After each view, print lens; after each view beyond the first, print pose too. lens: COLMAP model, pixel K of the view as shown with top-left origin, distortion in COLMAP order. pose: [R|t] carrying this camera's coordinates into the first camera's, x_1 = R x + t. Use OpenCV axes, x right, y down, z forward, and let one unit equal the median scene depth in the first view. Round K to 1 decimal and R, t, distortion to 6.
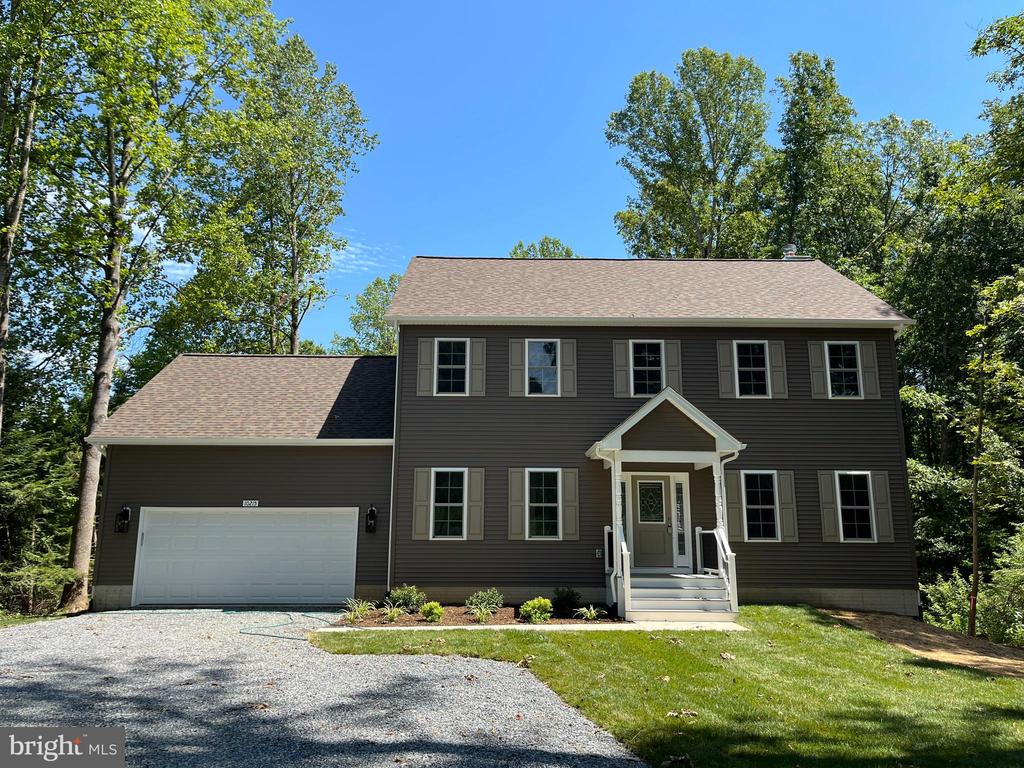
lens RADIAL K [[782.4, 0, 514.1], [0, 782.4, 381.4], [0, 0, 1]] dist [0.041039, -0.054354]
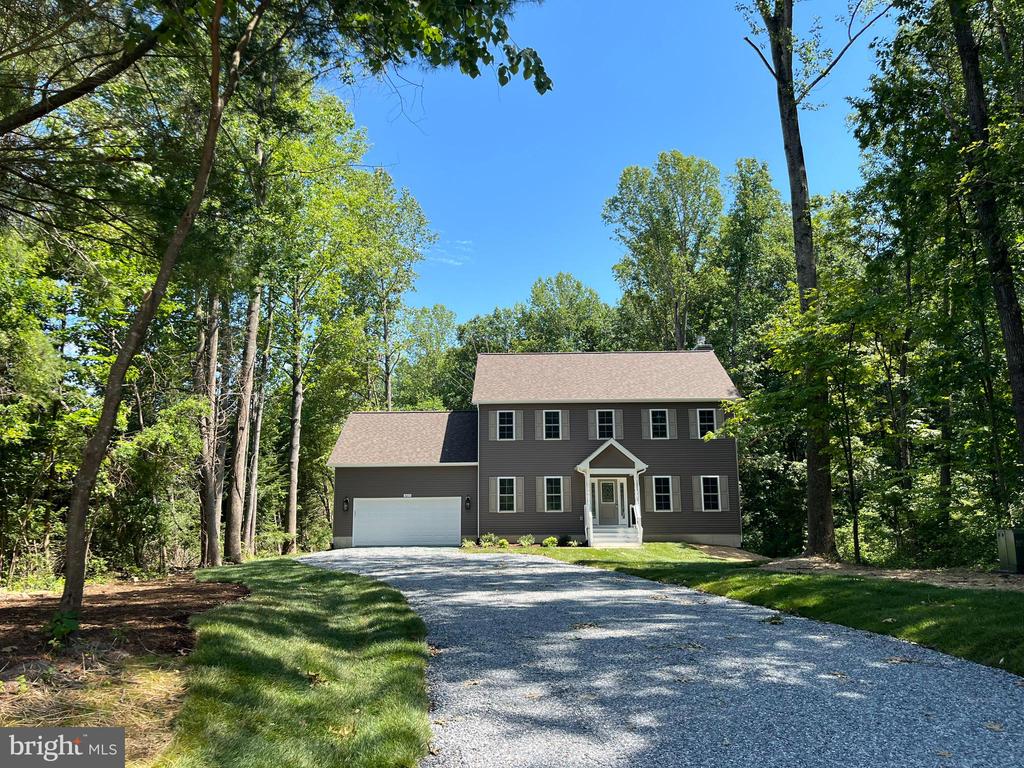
lens RADIAL K [[782.4, 0, 506.6], [0, 782.4, 380.3], [0, 0, 1]] dist [0.041039, -0.054354]
pose [[0.999113, -0.018333, -0.037897, -0.001509], [0.019054, 0.999642, 0.018766, -0.170170], [0.037540, -0.019472, 0.999105, -0.974552]]
